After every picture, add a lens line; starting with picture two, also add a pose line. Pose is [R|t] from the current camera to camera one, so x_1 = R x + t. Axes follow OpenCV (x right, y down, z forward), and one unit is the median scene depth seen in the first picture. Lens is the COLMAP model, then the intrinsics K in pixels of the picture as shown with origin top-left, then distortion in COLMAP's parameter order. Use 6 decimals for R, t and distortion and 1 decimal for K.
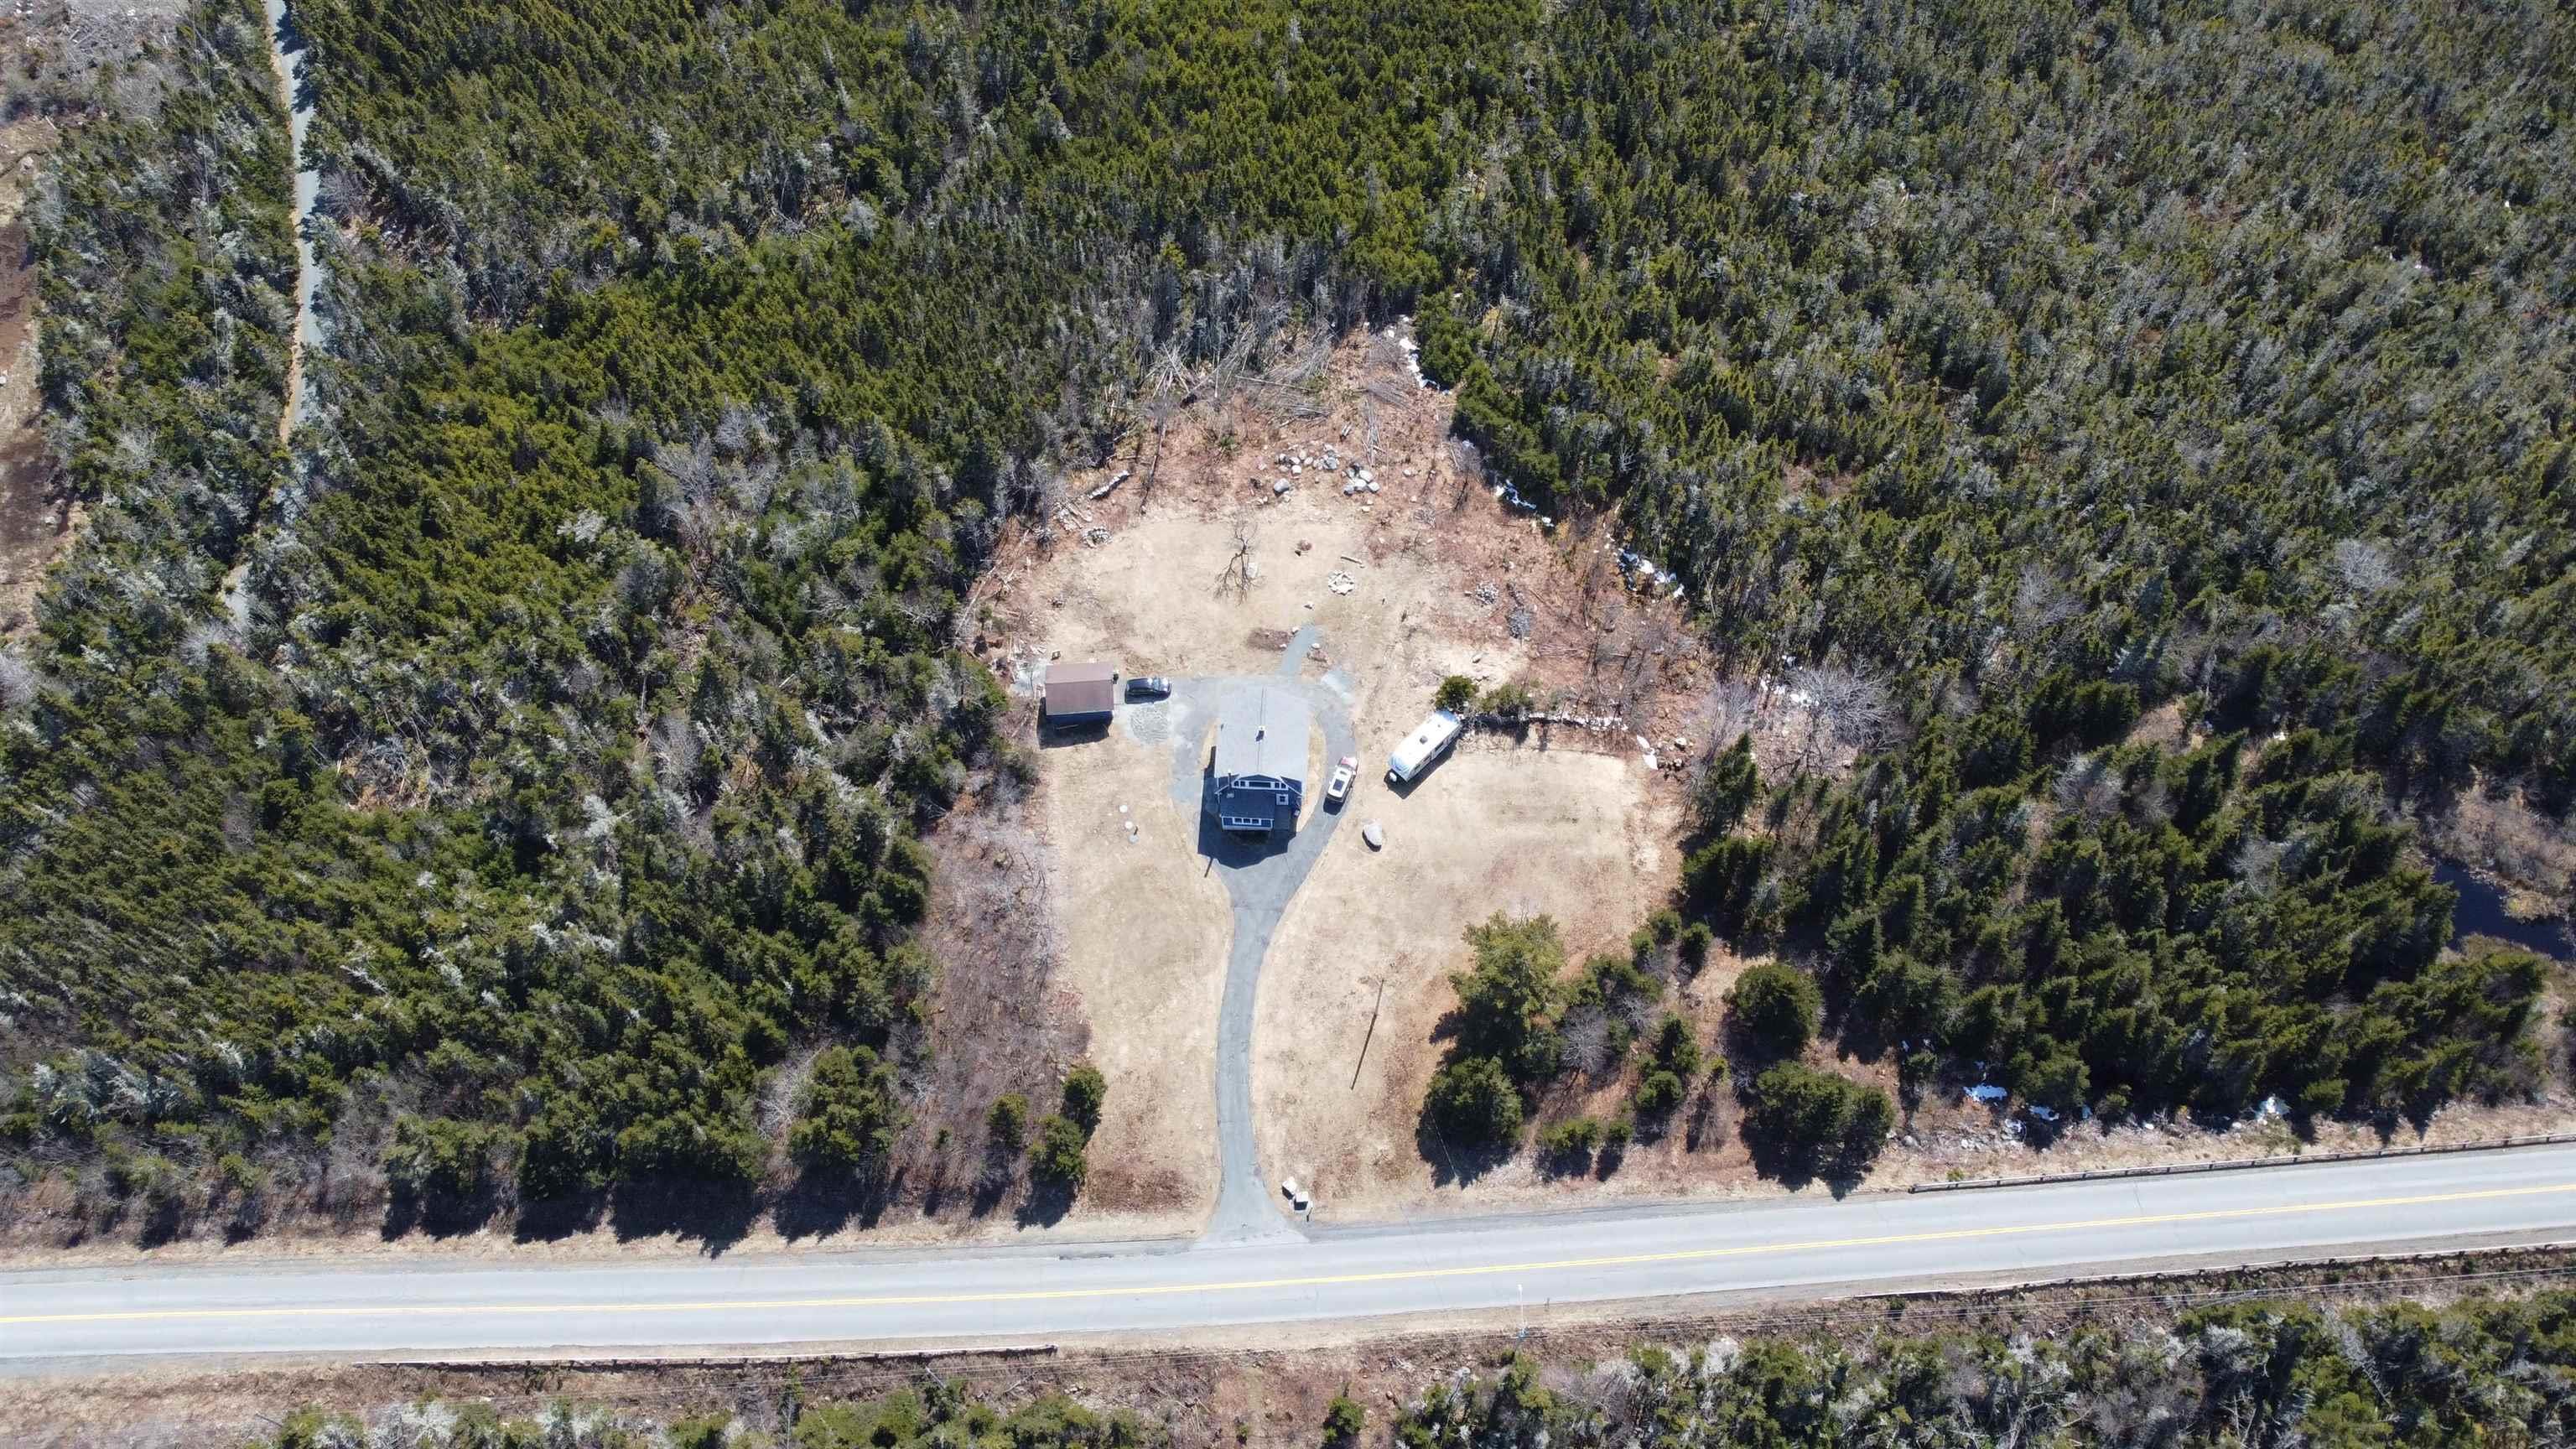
lens RADIAL K [[1942.3, 0, 1288.0], [0, 1942.3, 724.5], [0, 0, 1]] dist [0.007085, -0.002320]
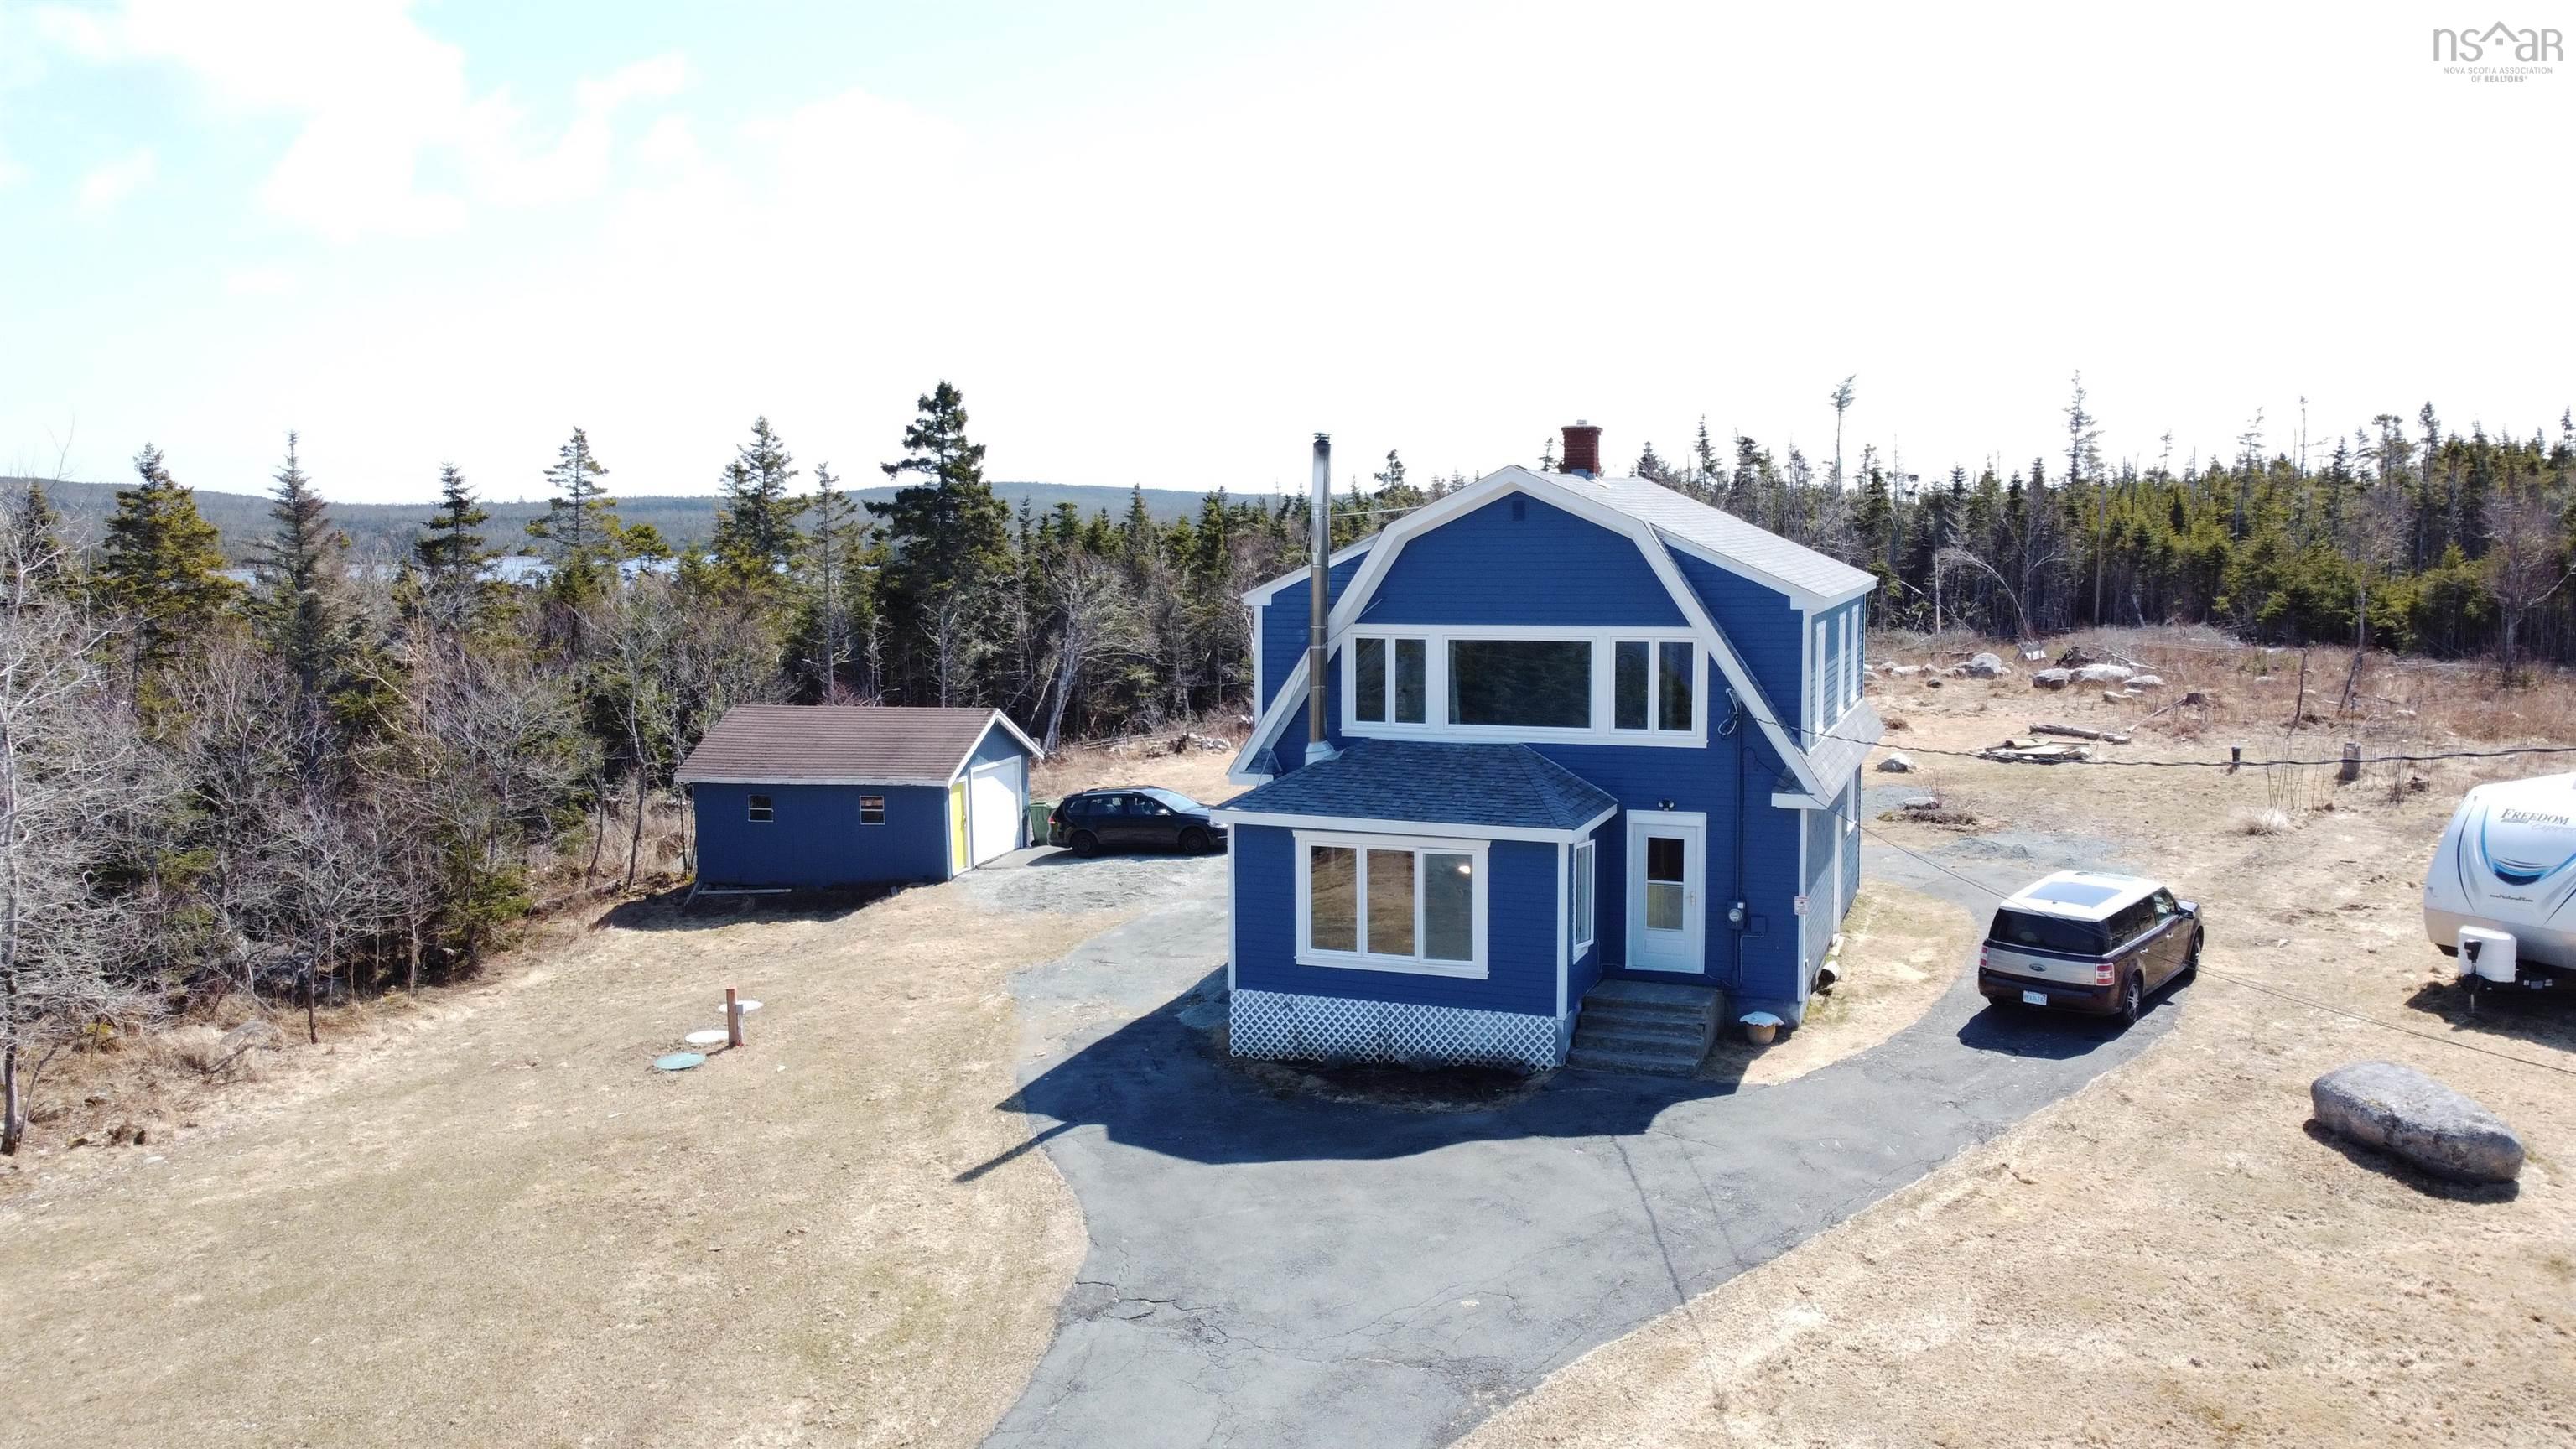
lens RADIAL K [[1942.3, 0, 1288.0], [0, 1942.3, 724.5], [0, 0, 1]] dist [0.007085, -0.002320]
pose [[0.949602, 0.027761, -0.312228, 0.015304], [-0.272418, 0.565832, -0.778217, 0.153641], [0.155064, 0.824053, 0.544878, 0.908838]]
